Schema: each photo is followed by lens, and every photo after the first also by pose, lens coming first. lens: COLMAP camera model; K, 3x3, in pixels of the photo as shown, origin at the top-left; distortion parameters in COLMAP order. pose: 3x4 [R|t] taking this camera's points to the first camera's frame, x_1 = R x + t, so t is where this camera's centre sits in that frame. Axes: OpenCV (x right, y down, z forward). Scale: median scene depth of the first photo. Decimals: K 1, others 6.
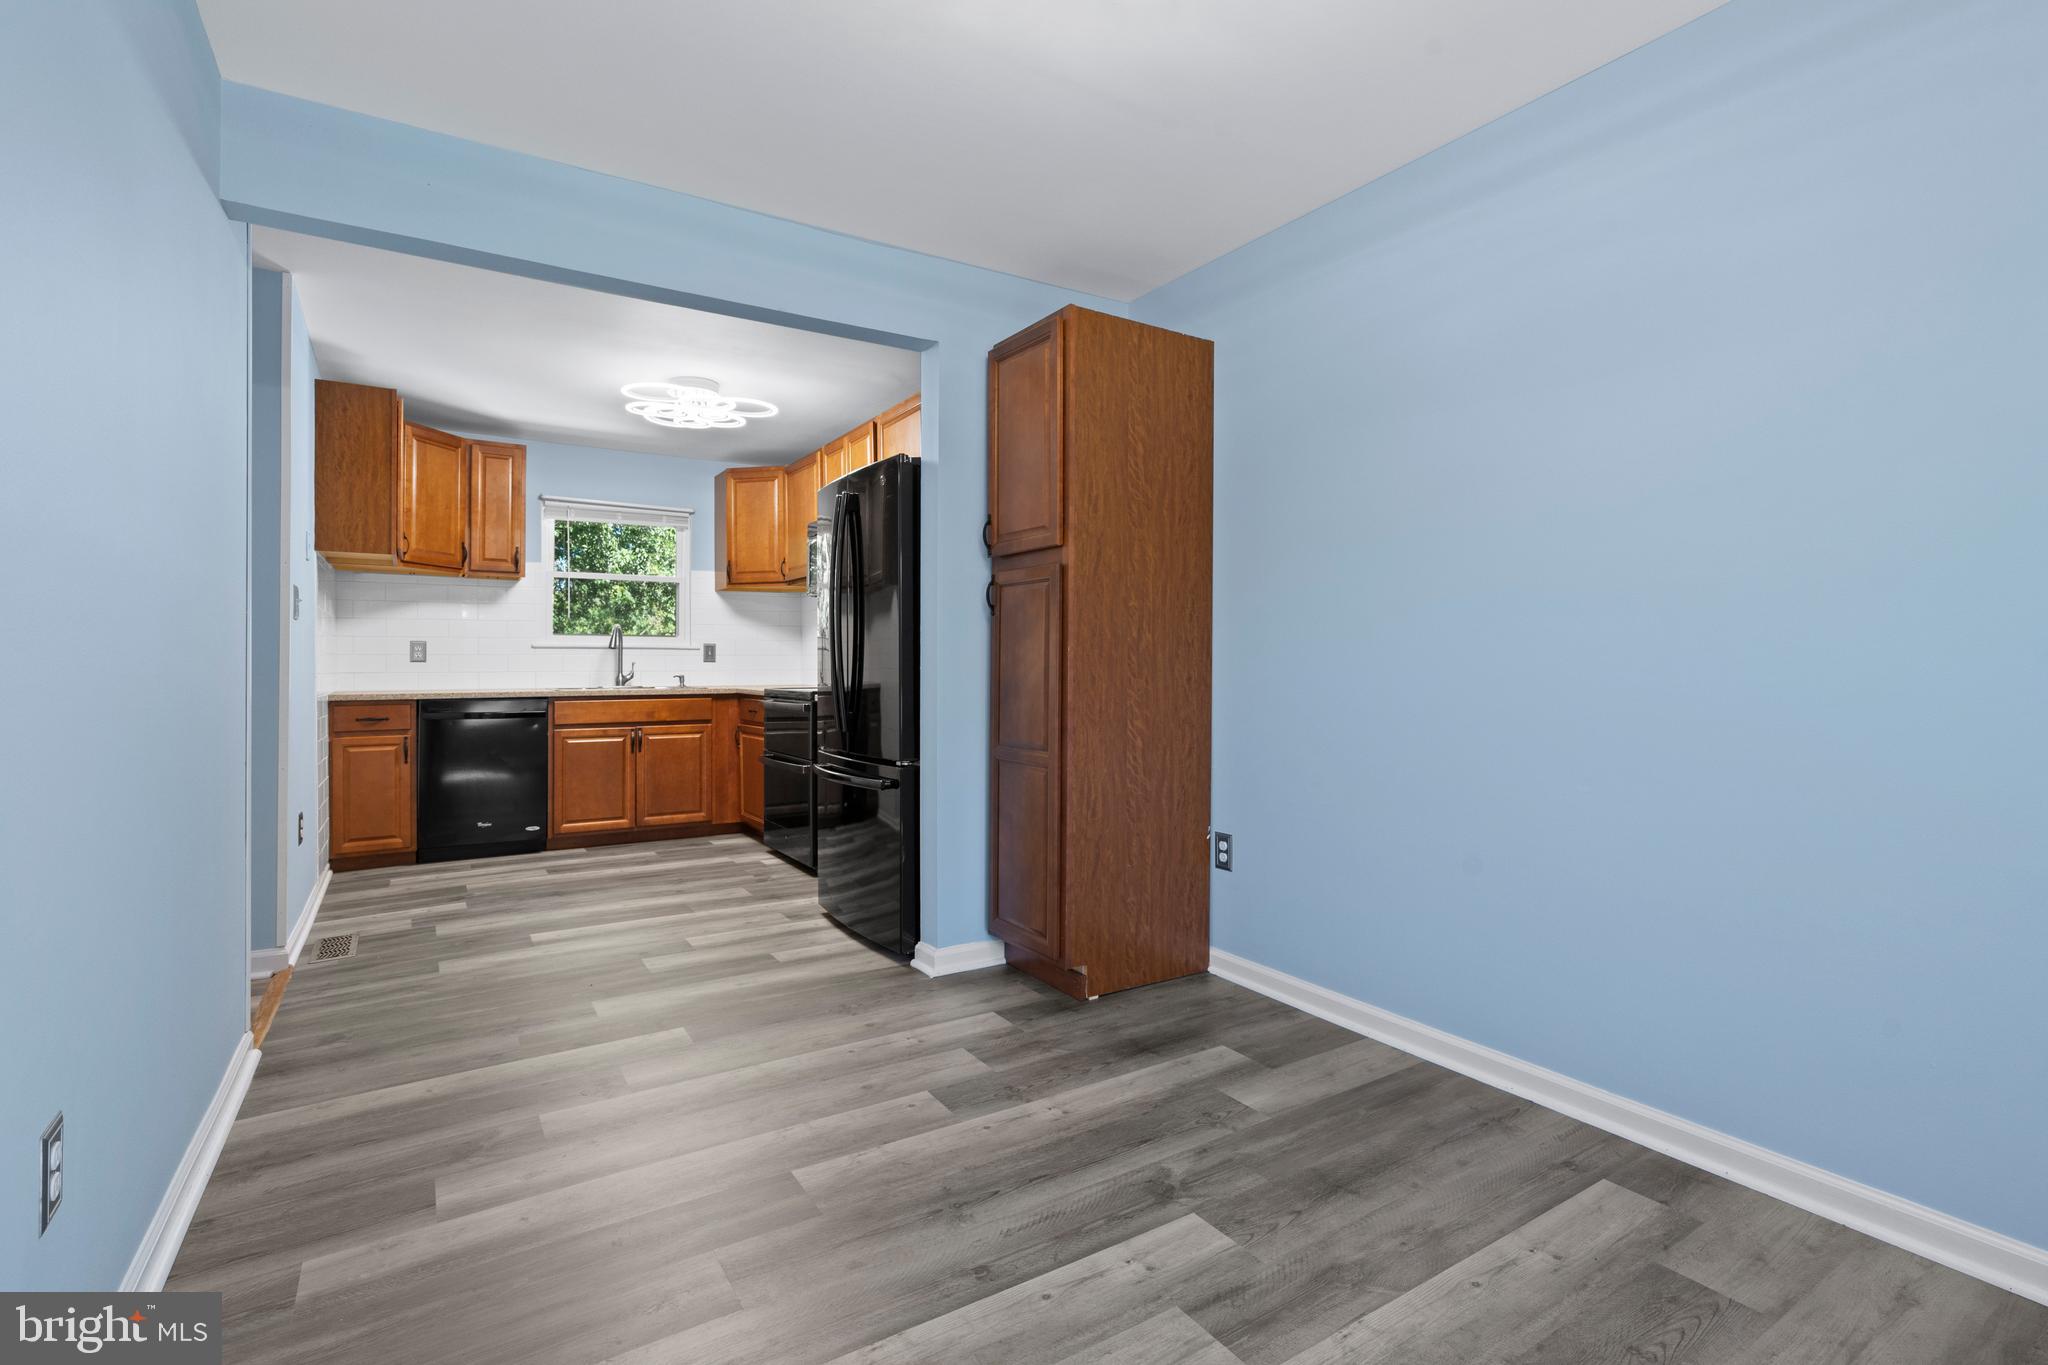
lens RADIAL K [[941.2, 0, 1024.0], [0, 941.2, 682.5], [0, 0, 1]] dist [-0.001888, 0.000118]
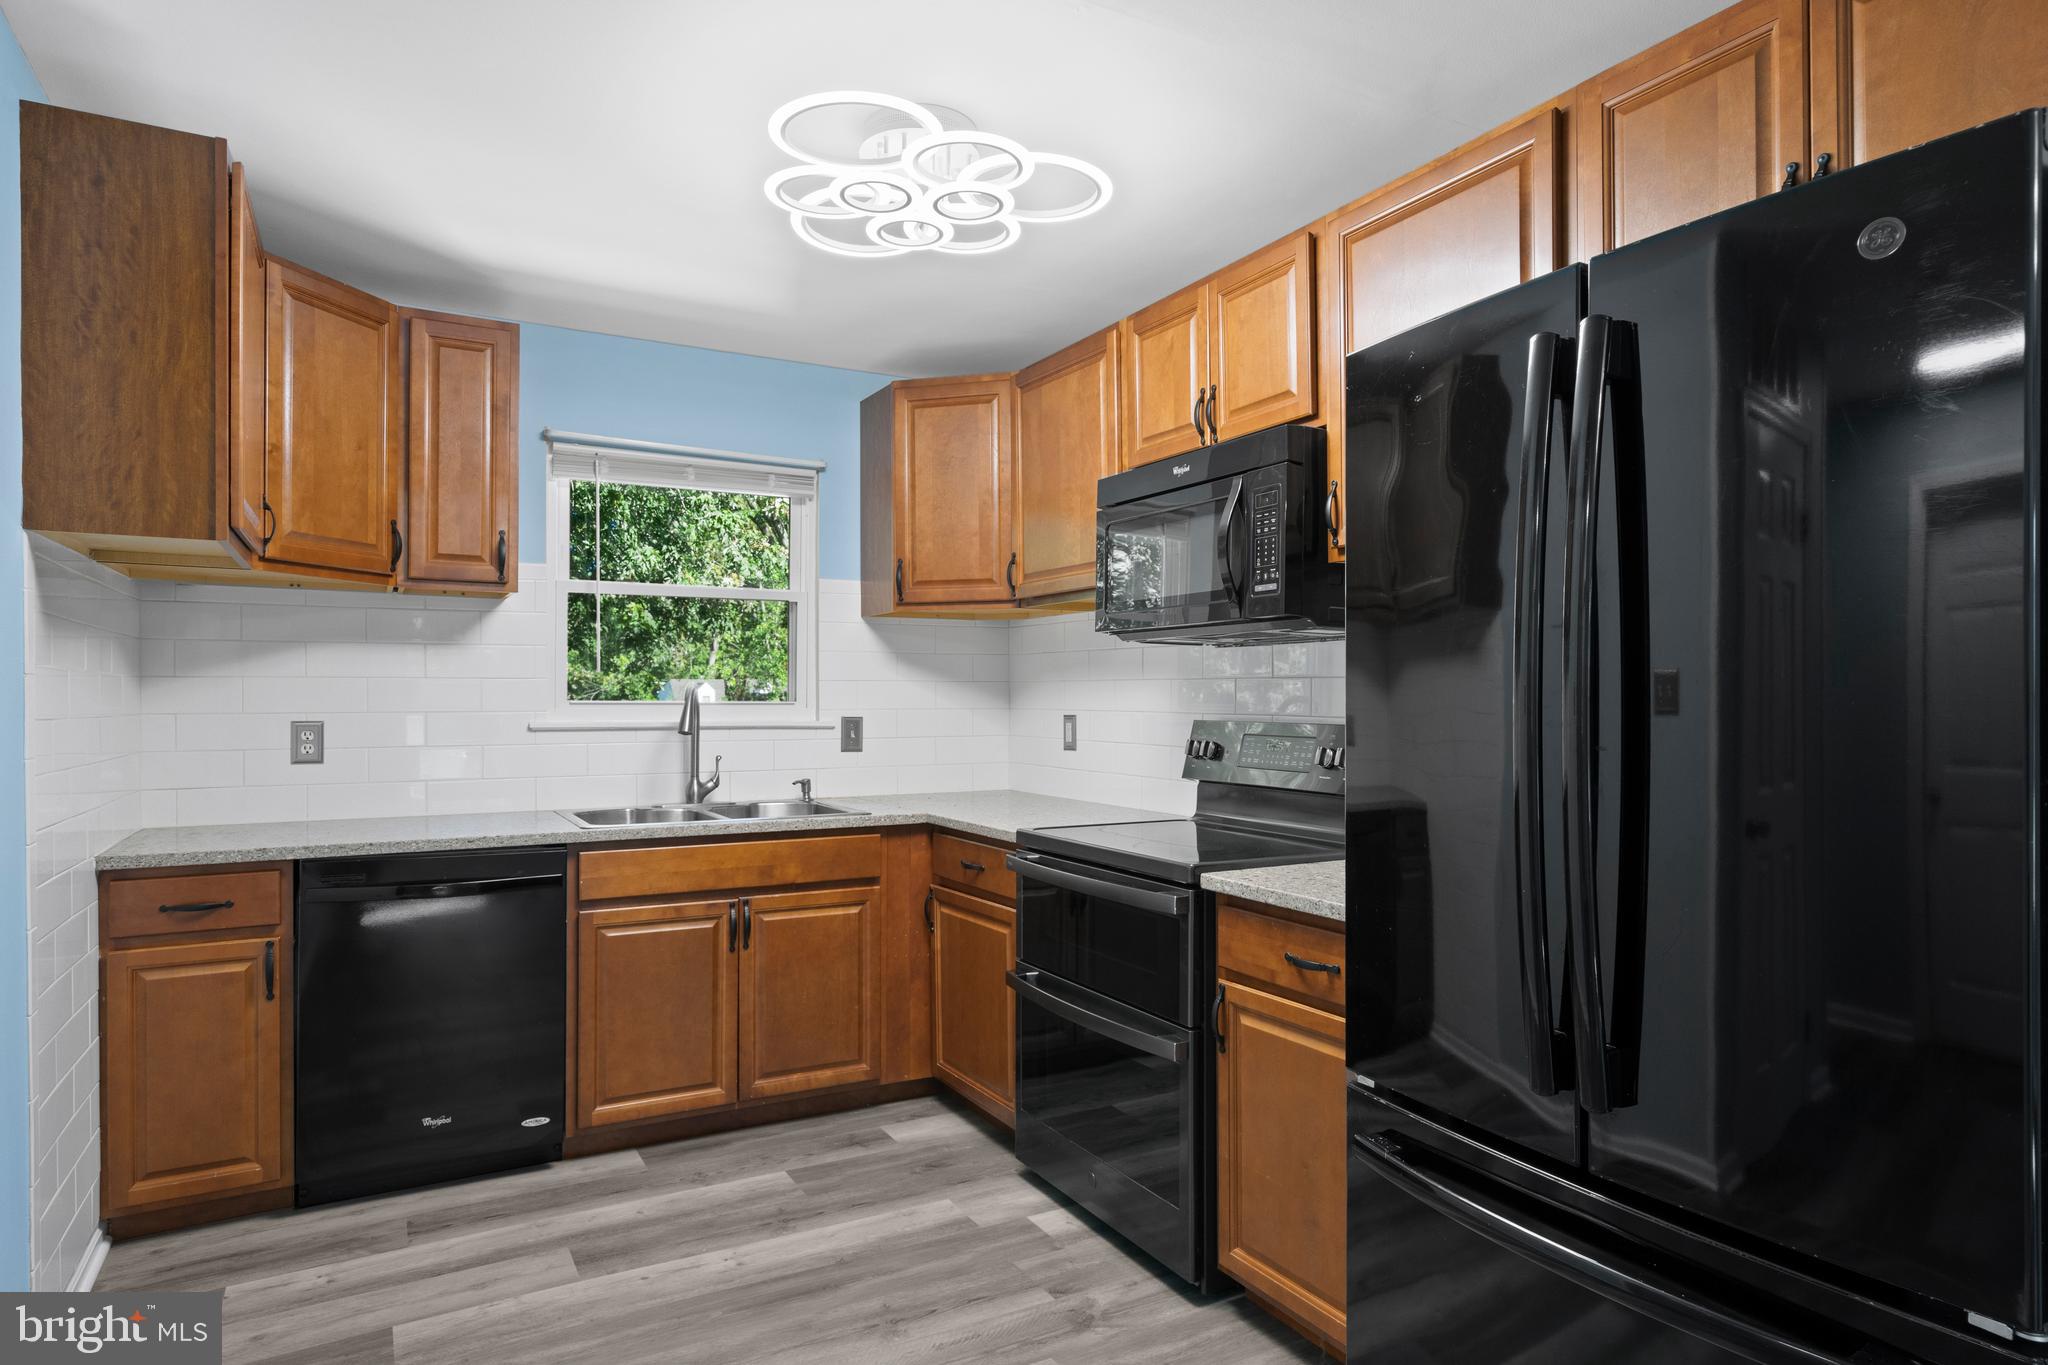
lens RADIAL K [[1150.0, 0, 1023.6], [0, 1150.0, 726.0], [0, 0, 1]] dist [0.004369, 0.001317]
pose [[0.998738, 0.003894, -0.050071, -0.242977], [-0.003471, 0.999958, 0.008516, -0.049871], [0.050102, -0.008331, 0.998709, 0.424292]]
